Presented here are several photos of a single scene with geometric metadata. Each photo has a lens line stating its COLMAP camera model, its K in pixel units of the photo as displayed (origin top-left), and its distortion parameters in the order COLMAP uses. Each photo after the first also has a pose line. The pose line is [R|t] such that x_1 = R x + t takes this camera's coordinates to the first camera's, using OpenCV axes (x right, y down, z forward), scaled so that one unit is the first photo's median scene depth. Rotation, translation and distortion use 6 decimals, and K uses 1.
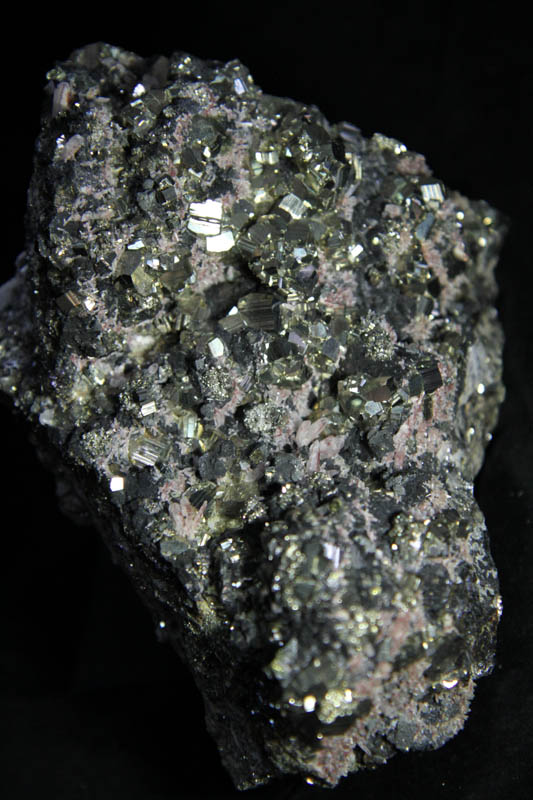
lens RADIAL K [[1452.7, 0, 269.2], [0, 1452.7, 402.5], [0, 0, 1]] dist [-0.001096, 0.000000]
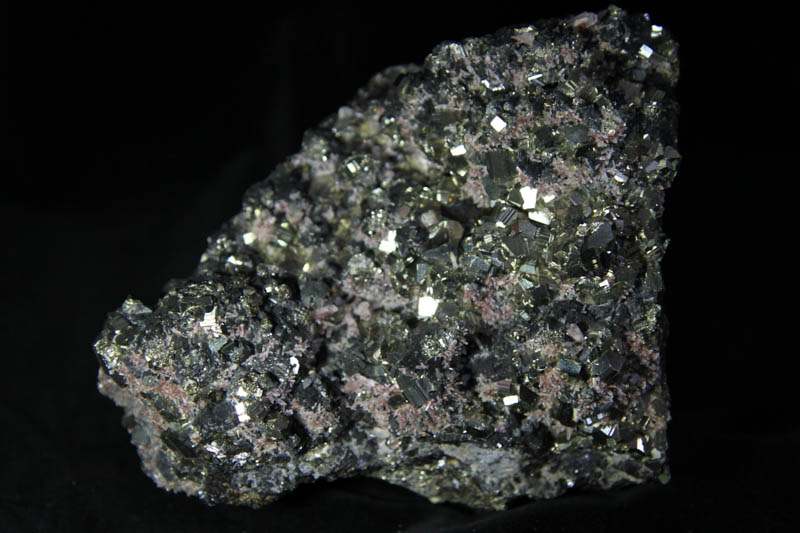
lens RADIAL K [[1403.7, 0, 400.4], [0, 1403.7, 264.1], [0, 0, 1]] dist [0.025295, 0.000000]
pose [[0.143170, 0.908026, -0.393689, 0.447428], [-0.832441, 0.325635, 0.448335, -0.528825], [0.535299, 0.263534, 0.802499, 0.097558]]
